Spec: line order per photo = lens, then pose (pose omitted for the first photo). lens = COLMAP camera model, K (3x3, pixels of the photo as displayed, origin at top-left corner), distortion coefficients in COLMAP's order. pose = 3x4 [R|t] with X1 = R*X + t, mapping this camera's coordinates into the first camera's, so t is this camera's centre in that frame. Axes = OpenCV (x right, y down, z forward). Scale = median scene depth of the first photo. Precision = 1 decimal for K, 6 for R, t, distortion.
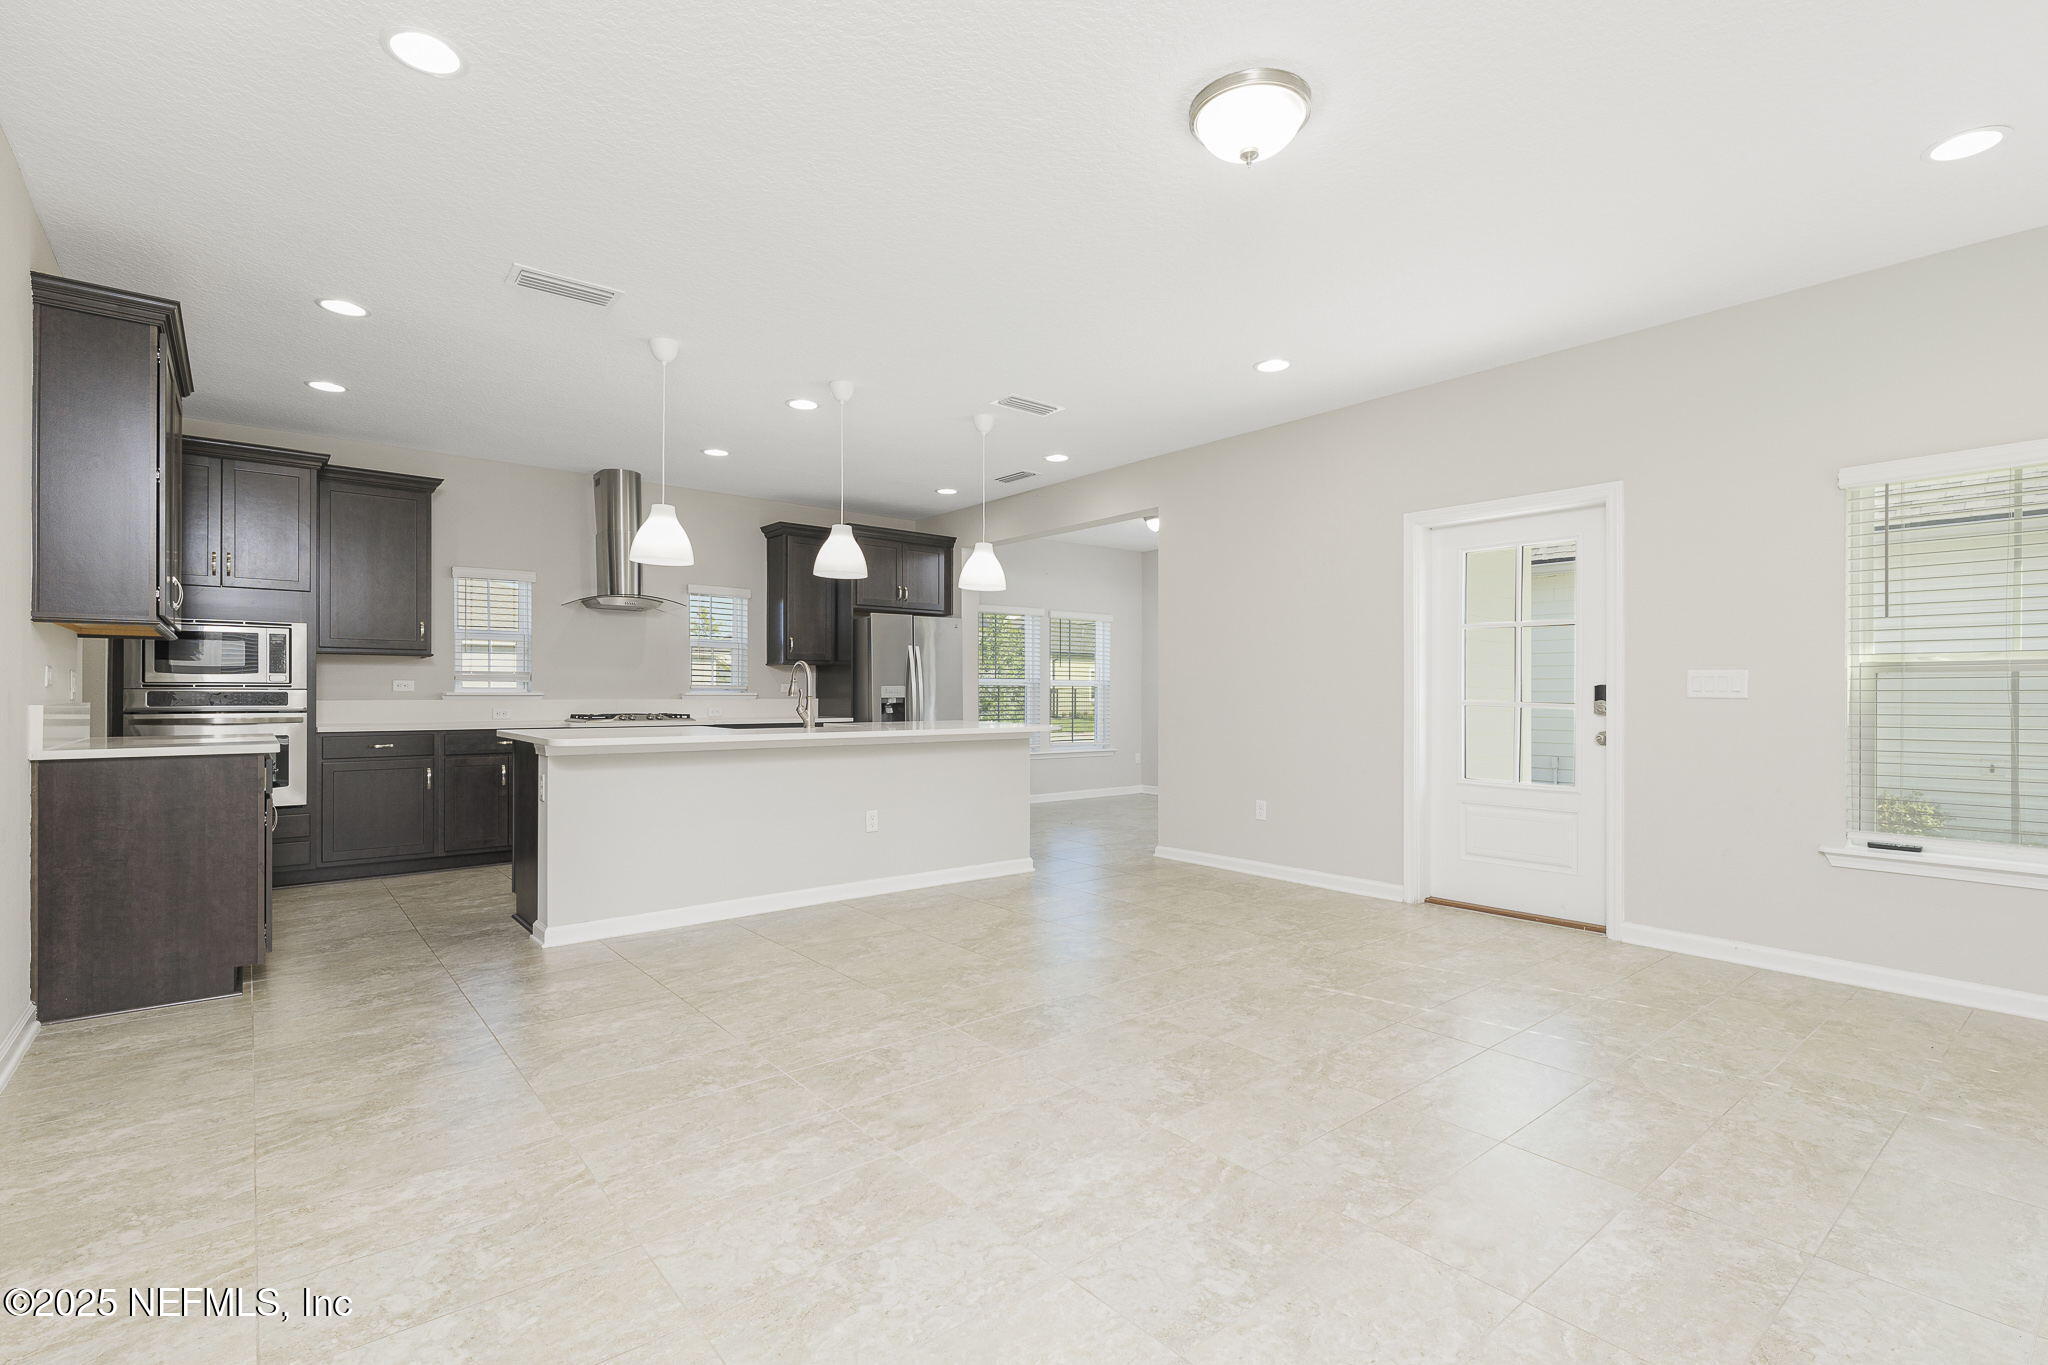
lens RADIAL K [[943.6, 0, 1016.1], [0, 943.6, 689.1], [0, 0, 1]] dist [0.011288, -0.000817]
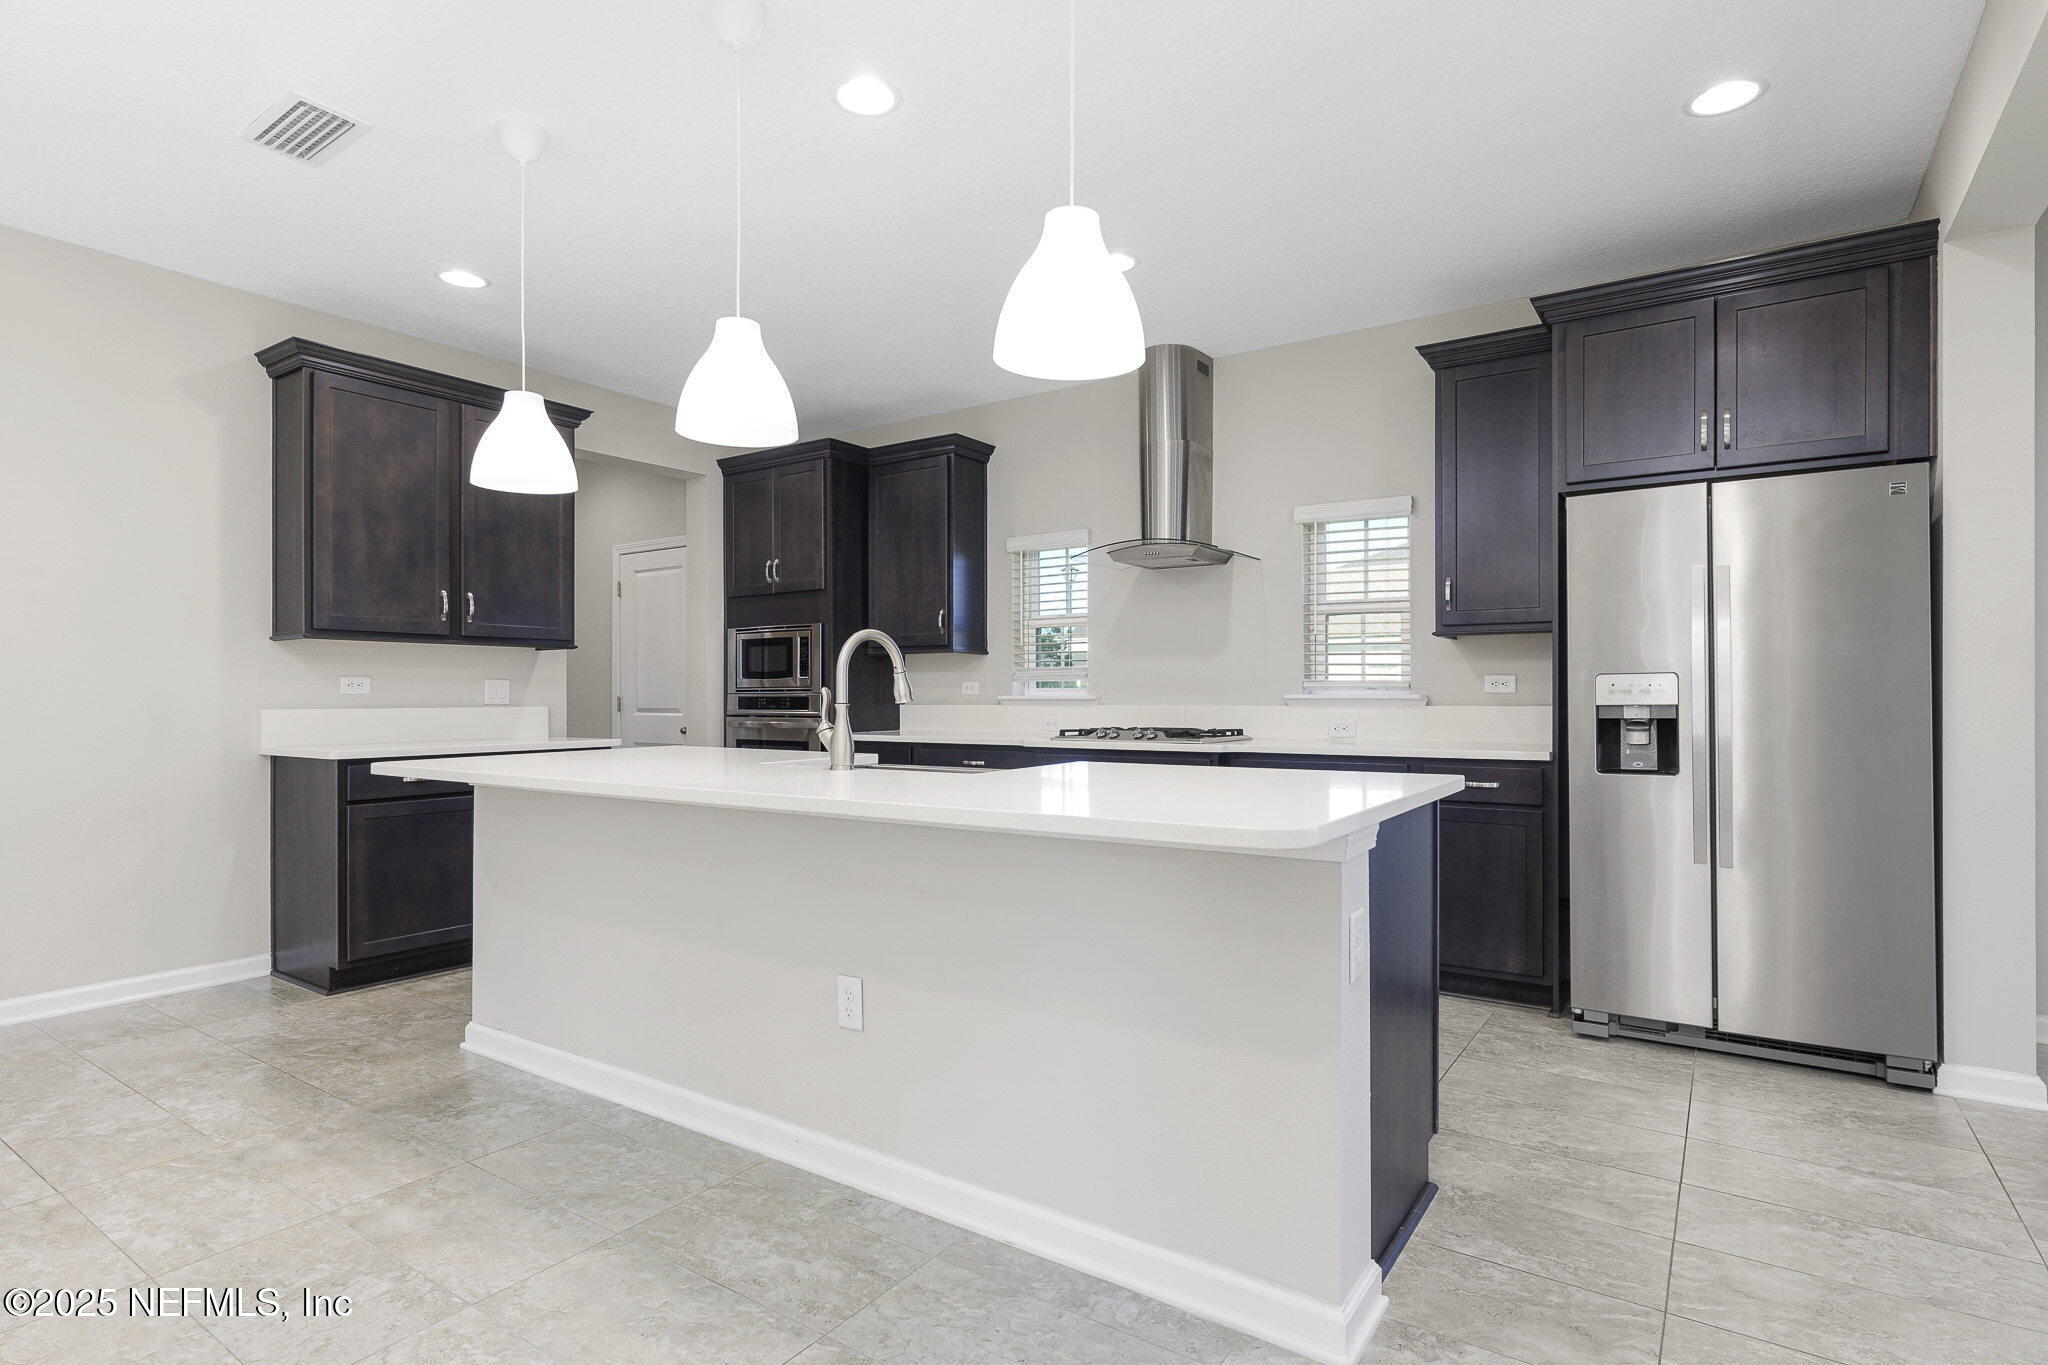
lens RADIAL K [[1038.0, 0, 1021.6], [0, 1038.0, 695.1], [0, 0, 1]] dist [0.000343, -0.000687]
pose [[0.283984, -0.002097, -0.958827, 0.293620], [0.007749, 0.999970, 0.000109, 0.003430], [0.958798, -0.007461, 0.283992, 0.891260]]
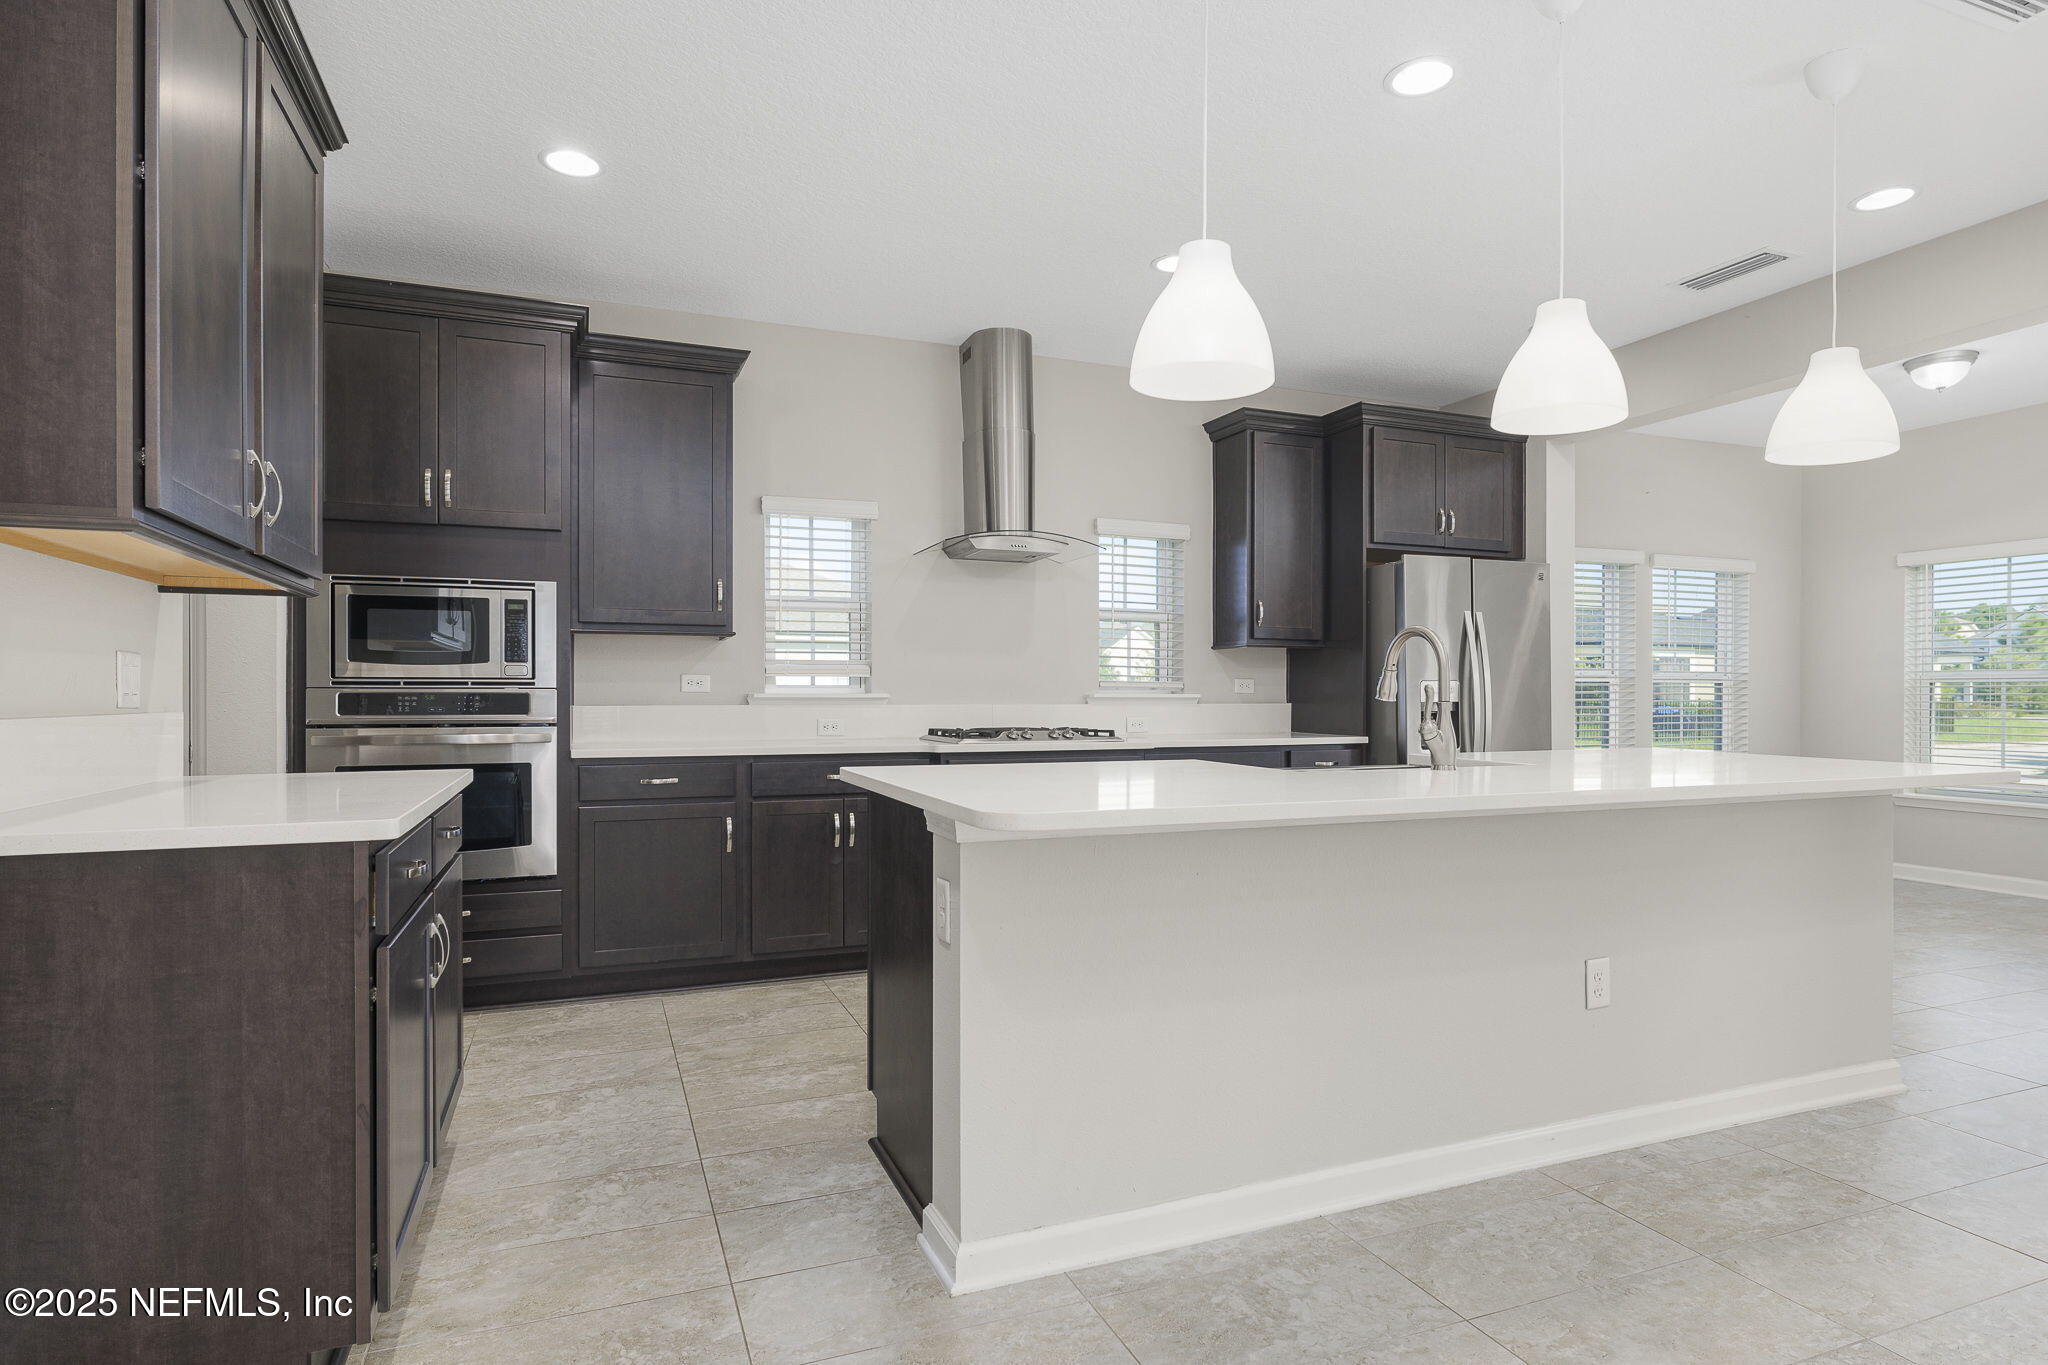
lens RADIAL K [[1095.3, 0, 1025.3], [0, 1095.3, 694.0], [0, 0, 1]] dist [-0.003098, 0.000605]
pose [[0.955402, -0.000726, -0.295309, -0.243395], [0.001752, 0.999993, 0.003210, 0.002007], [0.295305, -0.003584, 0.955396, 0.406616]]
